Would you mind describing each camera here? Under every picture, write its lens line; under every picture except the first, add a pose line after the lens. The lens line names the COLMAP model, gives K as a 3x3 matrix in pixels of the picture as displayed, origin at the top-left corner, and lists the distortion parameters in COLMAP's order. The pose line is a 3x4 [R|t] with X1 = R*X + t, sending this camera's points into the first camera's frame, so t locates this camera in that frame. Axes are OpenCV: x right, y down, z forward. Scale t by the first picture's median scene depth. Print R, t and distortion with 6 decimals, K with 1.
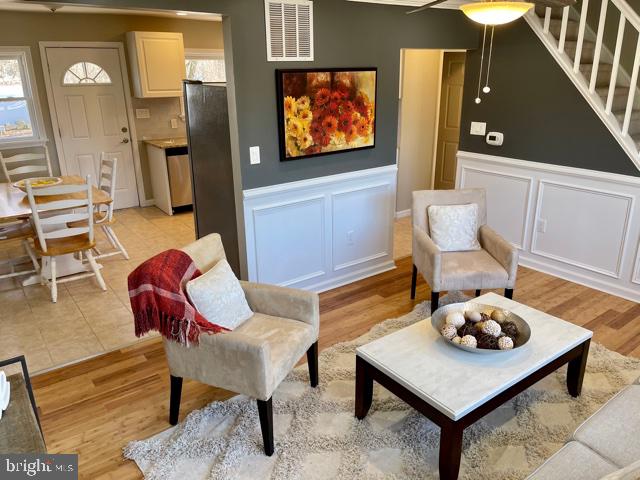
lens RADIAL K [[483.4, 0, 325.4], [0, 483.4, 240.5], [0, 0, 1]] dist [0.071259, -0.090600]
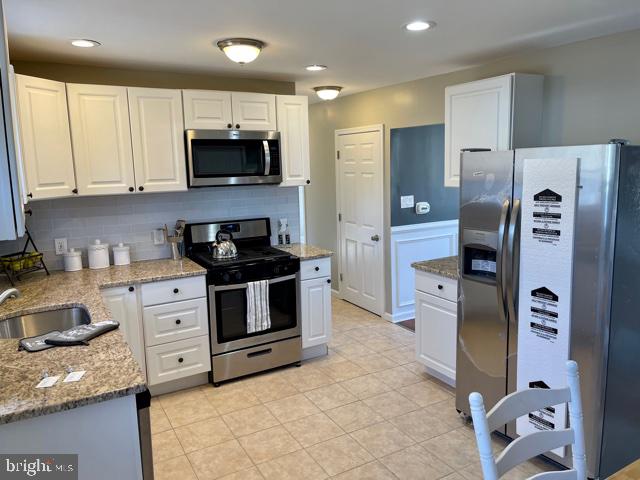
lens RADIAL K [[483.4, 0, 320.2], [0, 483.4, 233.5], [0, 0, 1]] dist [0.071259, -0.090600]
pose [[0.133742, -0.144533, 0.980420, -0.734374], [0.356824, 0.929978, 0.088422, -0.325540], [-0.924549, 0.338011, 0.175950, 1.019423]]
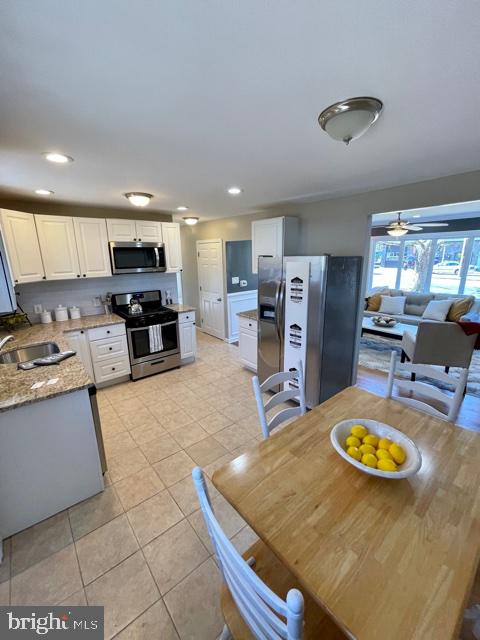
lens RADIAL K [[263.8, 0, 238.2], [0, 263.8, 316.9], [0, 0, 1]] dist [-0.005693, 0.000938]
pose [[-0.033754, -0.228509, 0.972956, -0.764396], [0.352437, 0.908251, 0.225540, -0.333507], [-0.935226, 0.350519, 0.049878, 0.994656]]
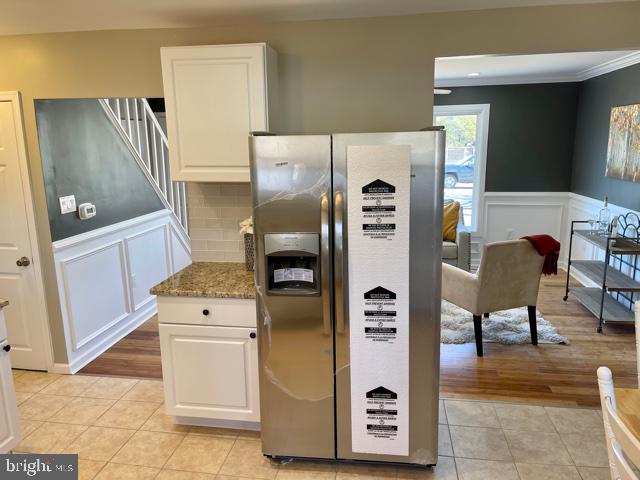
lens RADIAL K [[483.4, 0, 318.6], [0, 483.4, 239.7], [0, 0, 1]] dist [0.071259, -0.090600]
pose [[-0.687821, -0.131106, 0.713942, -0.490517], [0.259854, 0.873898, 0.410826, -0.391376], [-0.677775, 0.468095, -0.567017, 1.197207]]
